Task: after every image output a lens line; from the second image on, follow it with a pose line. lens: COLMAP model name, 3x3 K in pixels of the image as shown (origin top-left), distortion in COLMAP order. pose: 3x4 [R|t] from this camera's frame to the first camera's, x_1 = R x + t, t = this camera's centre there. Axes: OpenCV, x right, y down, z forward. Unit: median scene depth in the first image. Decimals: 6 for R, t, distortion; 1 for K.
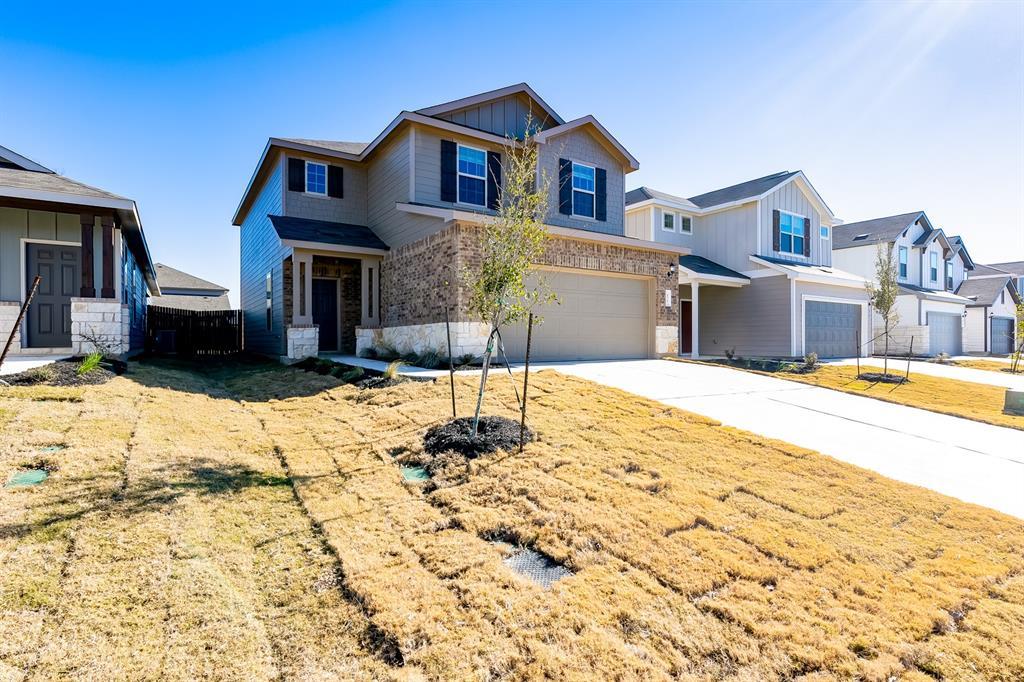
lens RADIAL K [[503.2, 0, 512.0], [0, 503.2, 341.0], [0, 0, 1]] dist [-0.000864, -0.000045]
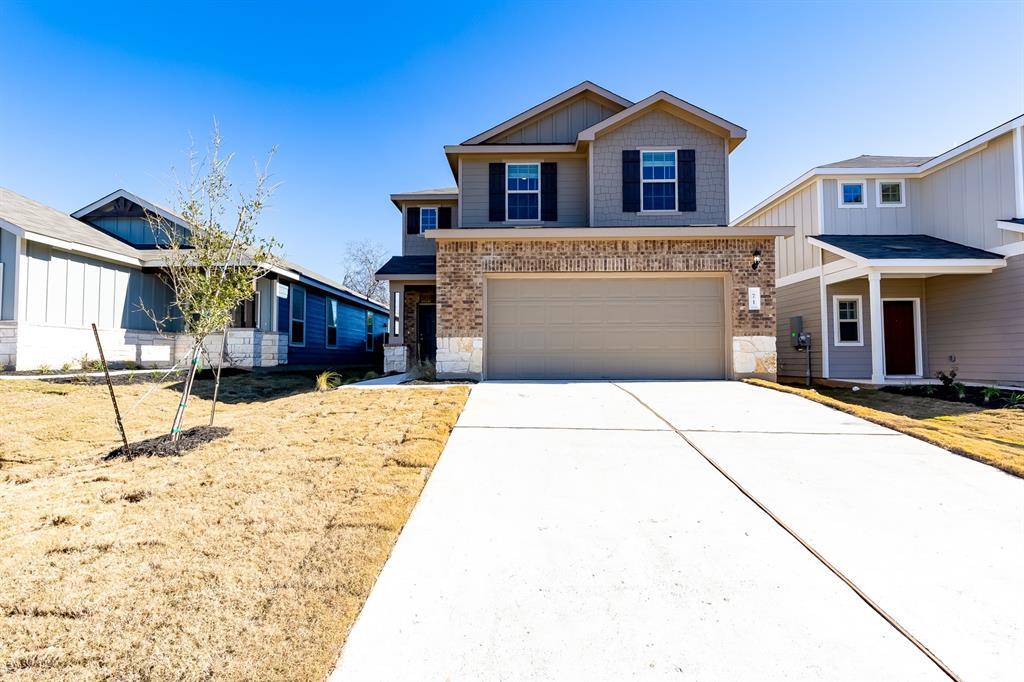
lens RADIAL K [[461.2, 0, 512.0], [0, 461.2, 342.7], [0, 0, 1]] dist [0.005375, 0.000128]
pose [[0.818762, -0.021545, -0.573729, 0.407149], [0.000119, 0.999302, -0.037356, 0.005142], [0.574133, 0.030517, 0.818193, 0.240303]]
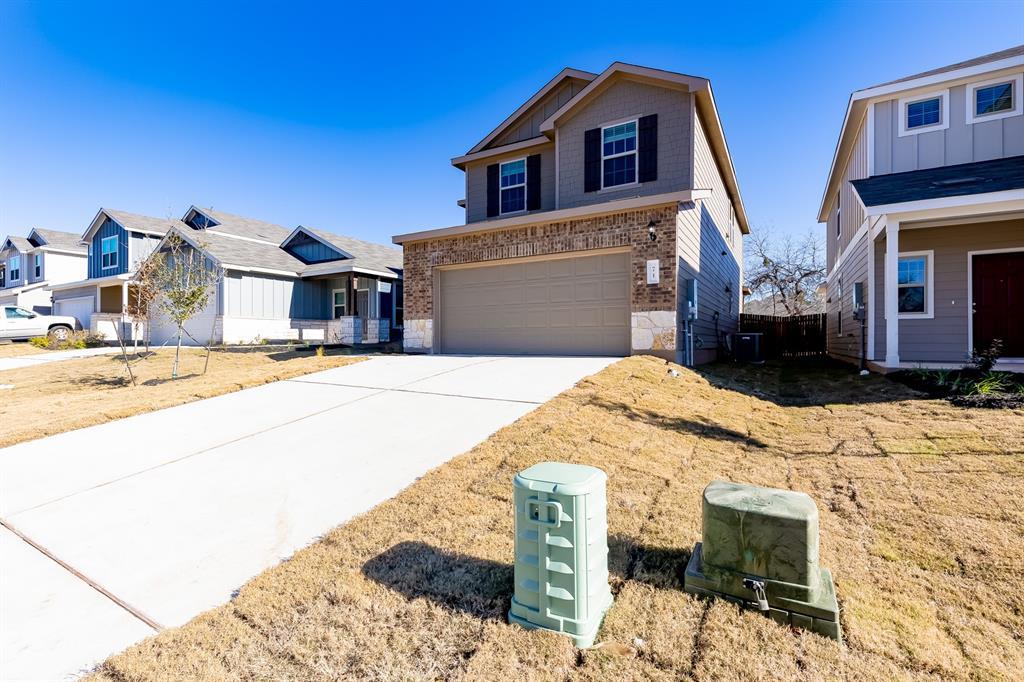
lens RADIAL K [[461.2, 0, 512.0], [0, 461.2, 342.7], [0, 0, 1]] dist [0.005375, 0.000128]
pose [[0.433094, 0.001823, -0.901347, 0.808170], [-0.001862, 0.999998, 0.001127, 0.013797], [0.901347, 0.001190, 0.433096, 0.541327]]
